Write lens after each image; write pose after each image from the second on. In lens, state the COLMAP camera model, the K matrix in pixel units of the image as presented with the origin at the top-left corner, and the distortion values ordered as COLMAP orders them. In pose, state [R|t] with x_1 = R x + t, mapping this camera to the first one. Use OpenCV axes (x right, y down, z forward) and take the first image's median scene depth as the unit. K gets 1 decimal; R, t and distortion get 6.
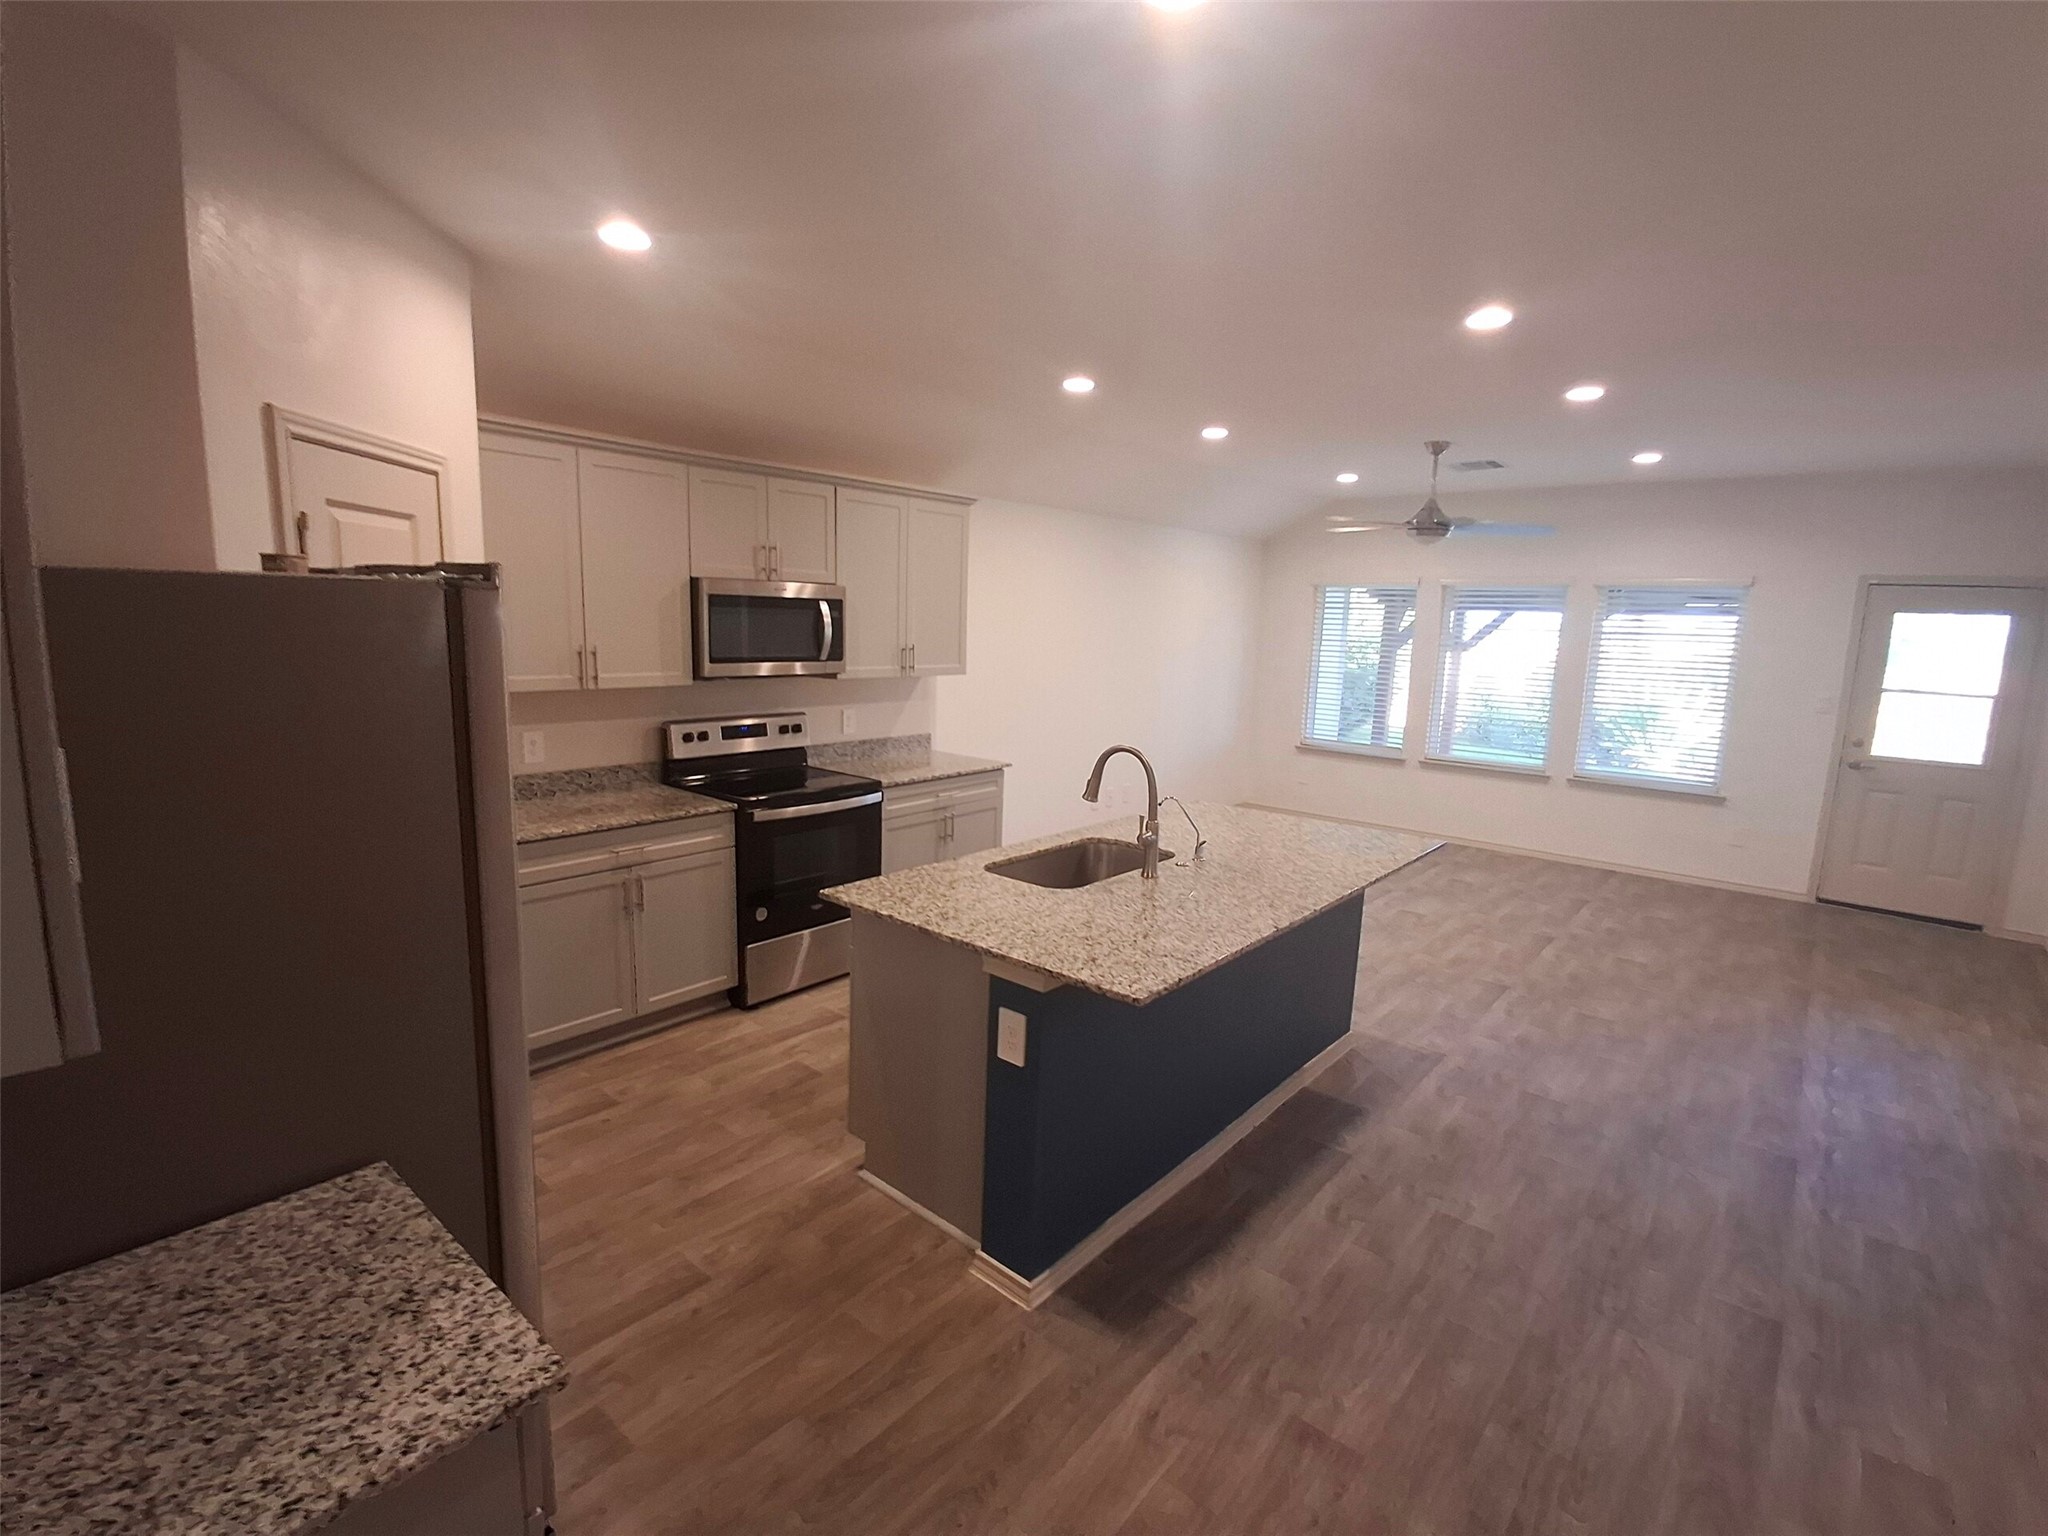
lens RADIAL K [[931.3, 0, 1024.0], [0, 931.3, 768.0], [0, 0, 1]] dist [0.001072, -0.015582]
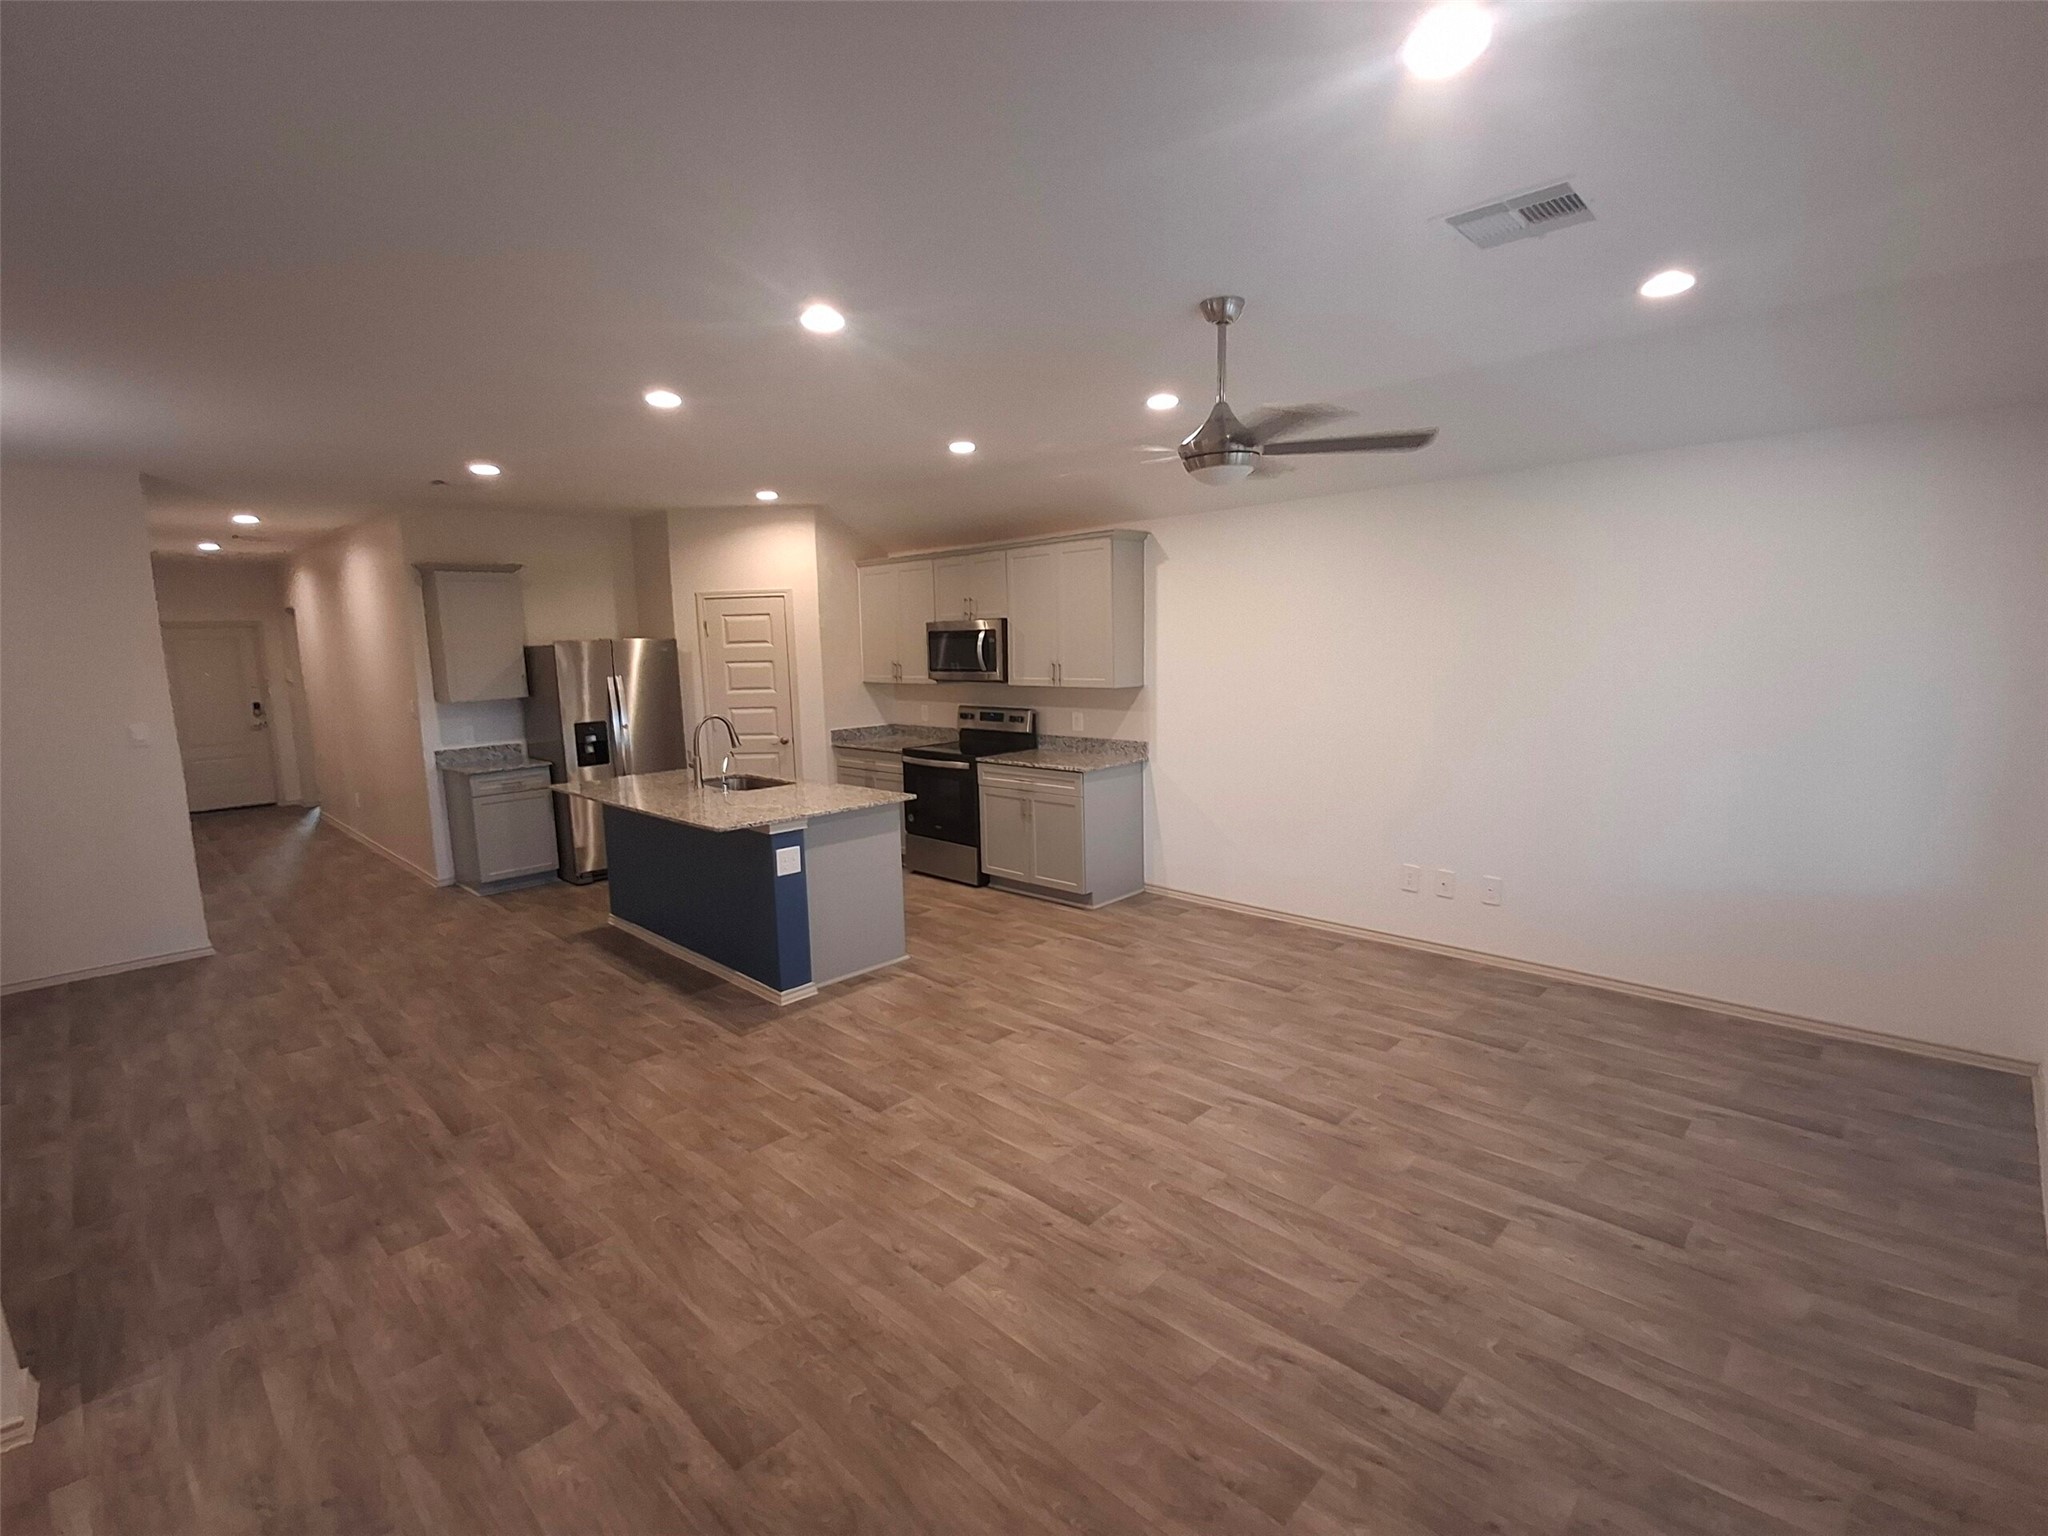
lens RADIAL K [[971.2, 0, 1024.0], [0, 971.2, 768.0], [0, 0, 1]] dist [-0.002610, -0.000285]
pose [[-0.073566, 0.102688, -0.991989, 1.353399], [-0.138749, 0.983957, 0.112147, -0.149669], [0.987591, 0.145888, -0.058138, 1.203821]]
